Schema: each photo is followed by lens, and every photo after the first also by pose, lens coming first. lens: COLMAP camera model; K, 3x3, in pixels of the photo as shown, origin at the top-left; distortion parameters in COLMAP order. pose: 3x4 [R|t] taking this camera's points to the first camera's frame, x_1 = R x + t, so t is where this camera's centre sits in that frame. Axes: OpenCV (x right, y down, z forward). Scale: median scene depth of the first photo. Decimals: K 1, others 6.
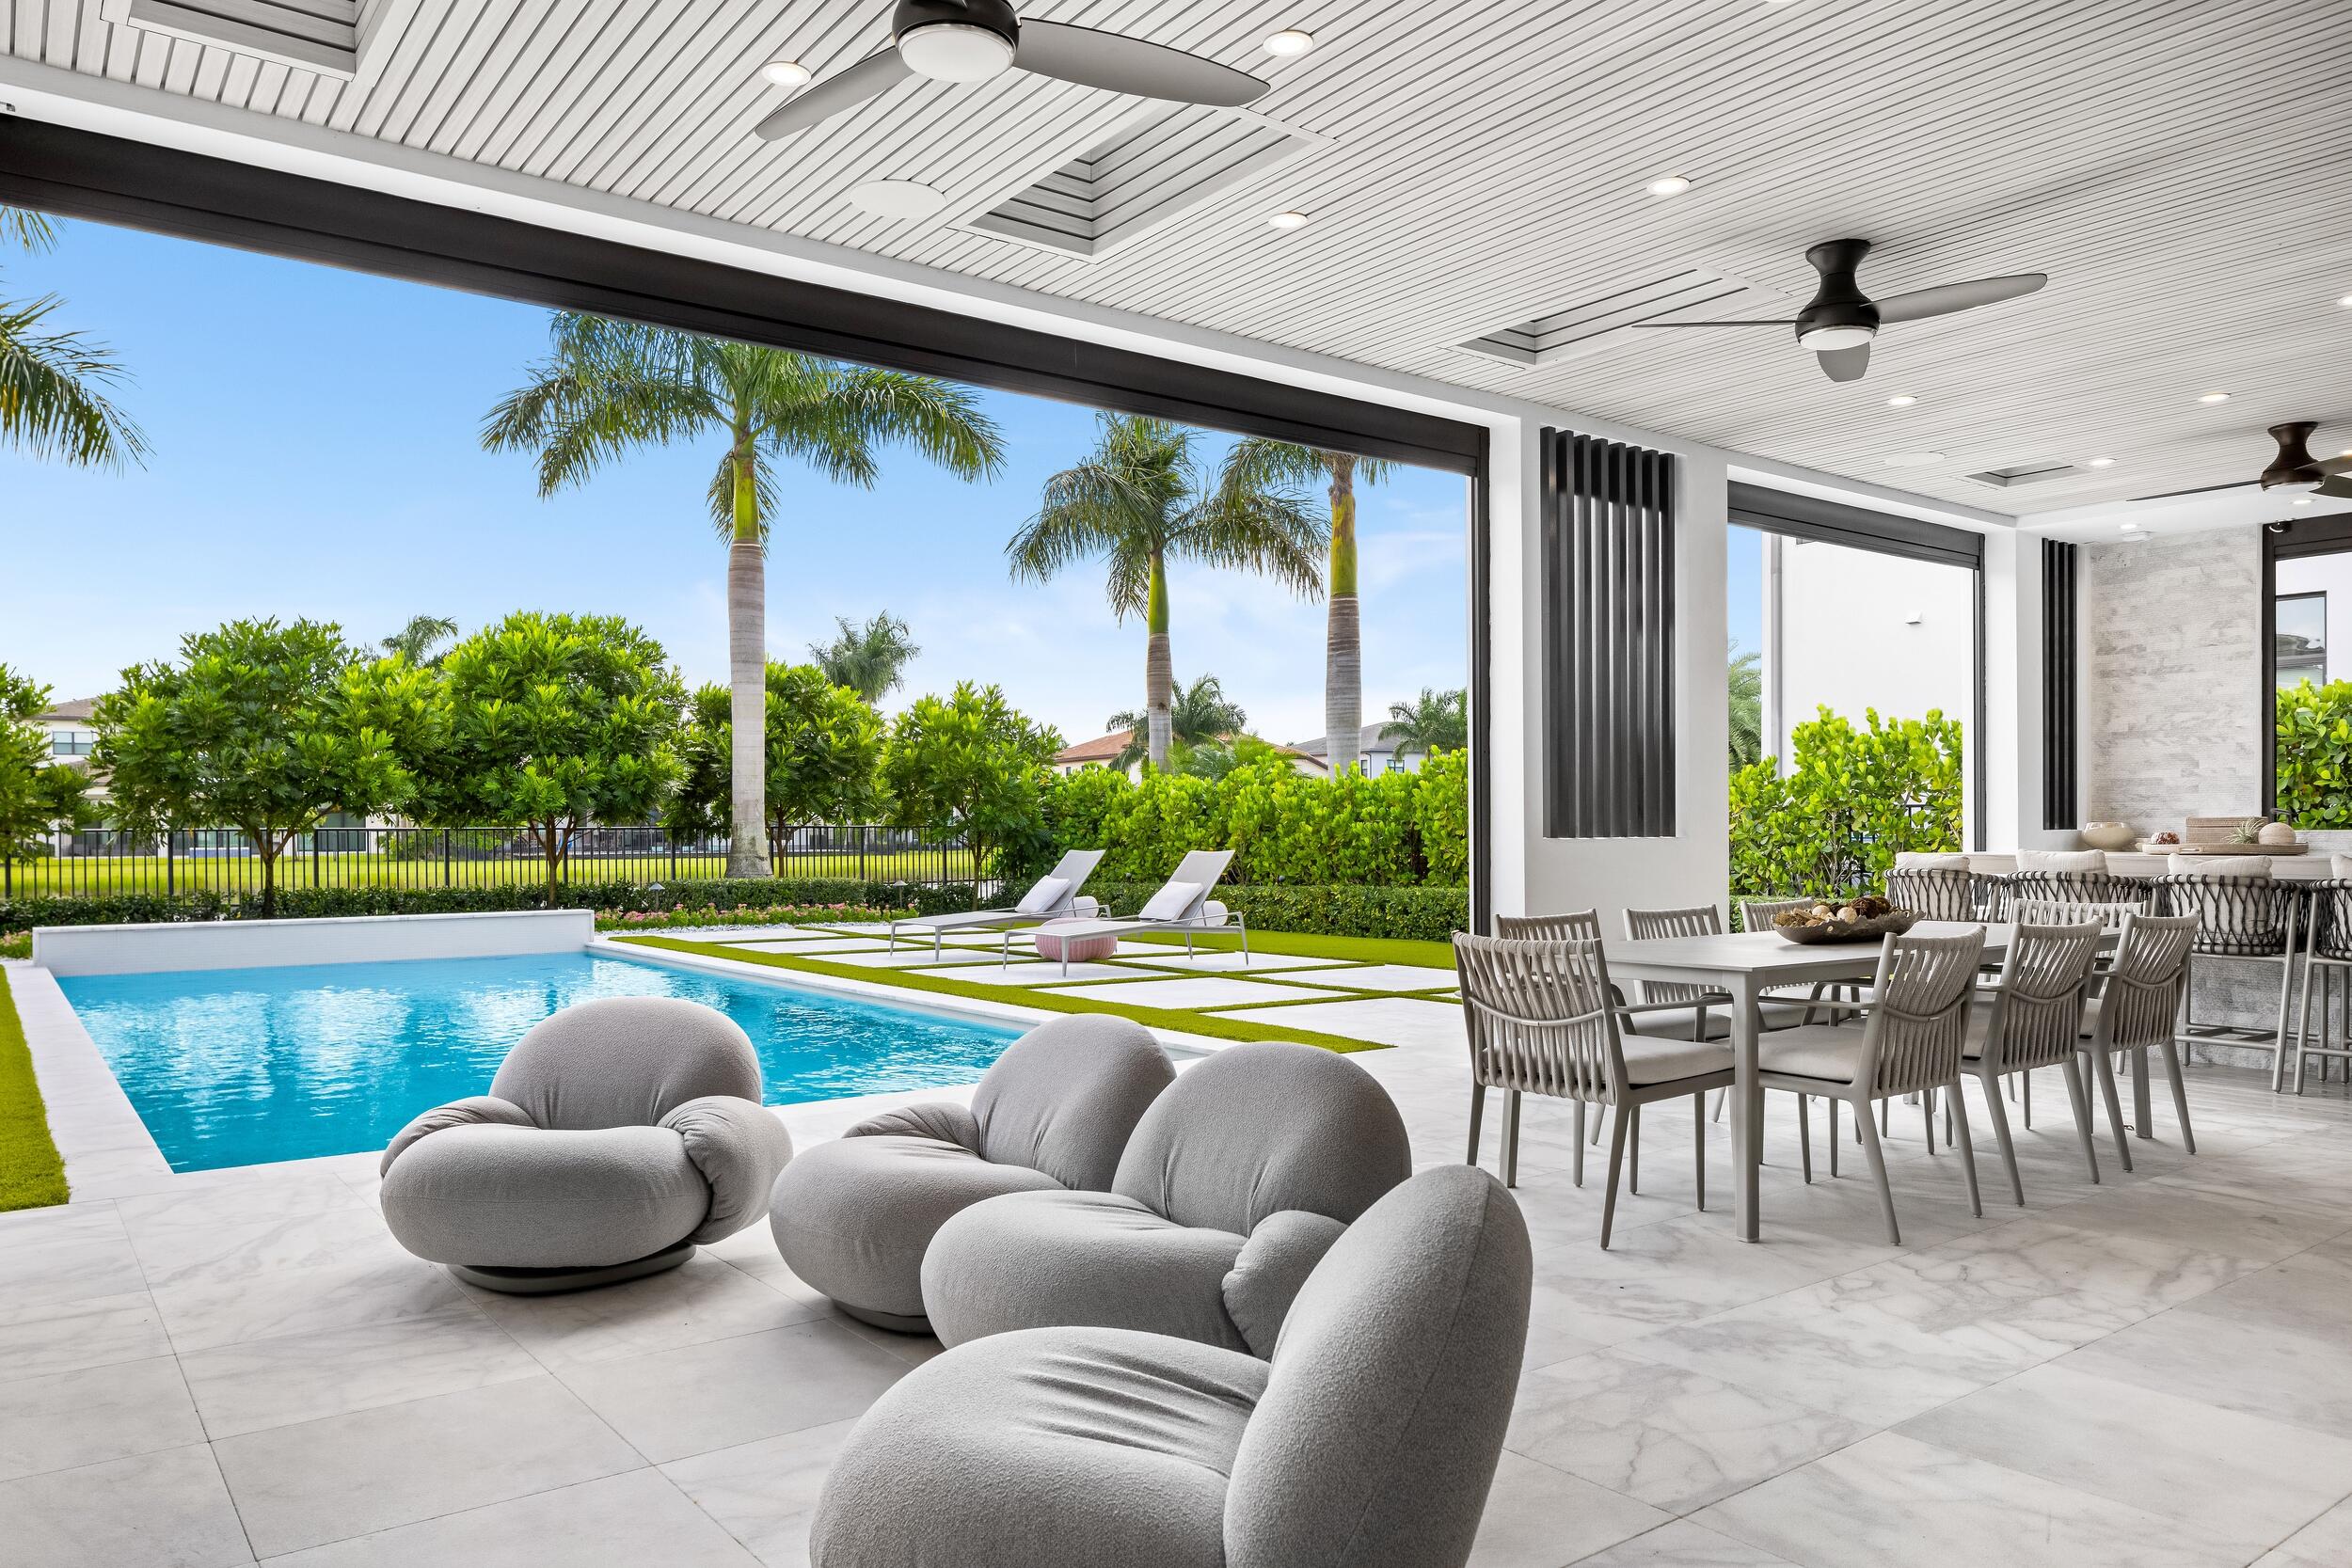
lens RADIAL K [[1694.4, 0, 1106.2], [0, 1694.4, 828.7], [0, 0, 1]] dist [-0.002097, -0.001845]
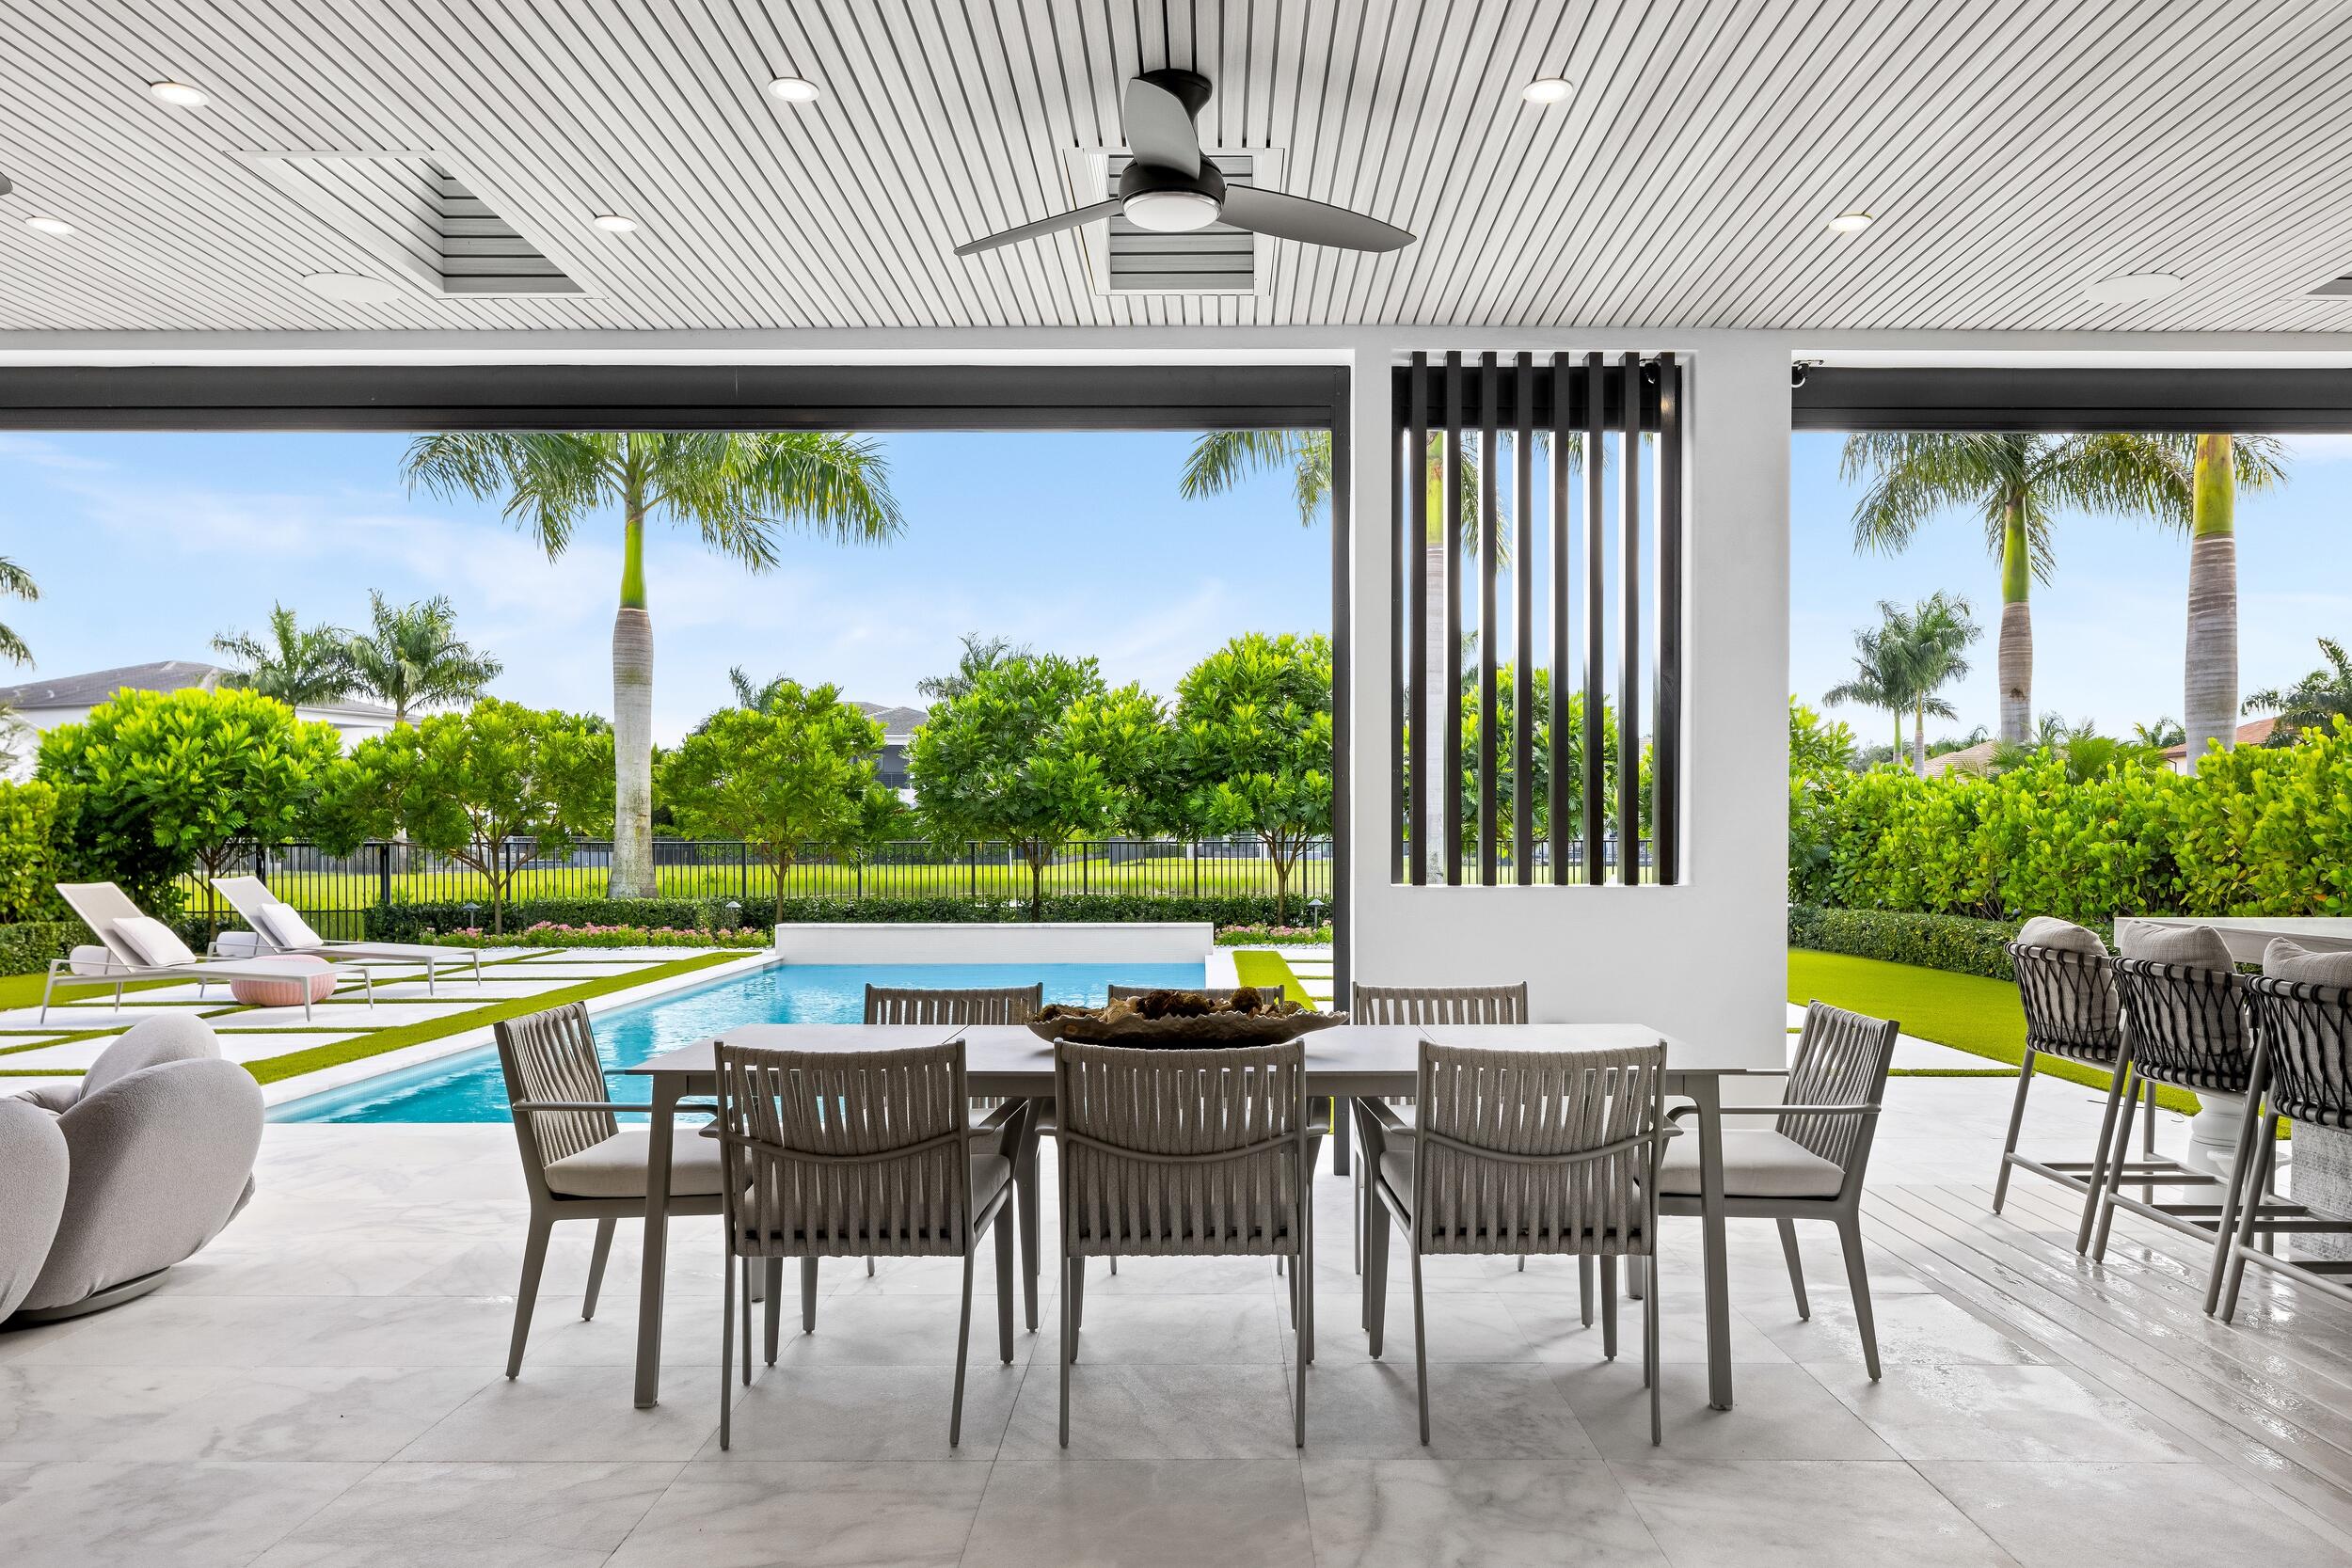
lens RADIAL K [[1694.4, 0, 1083.0], [0, 1694.4, 875.1], [0, 0, 1]] dist [-0.002097, -0.001845]
pose [[0.787391, 0.018158, -0.616186, 0.250297], [-0.002426, 0.999650, 0.026358, -0.007755], [0.616449, -0.019259, 0.787159, 0.119314]]
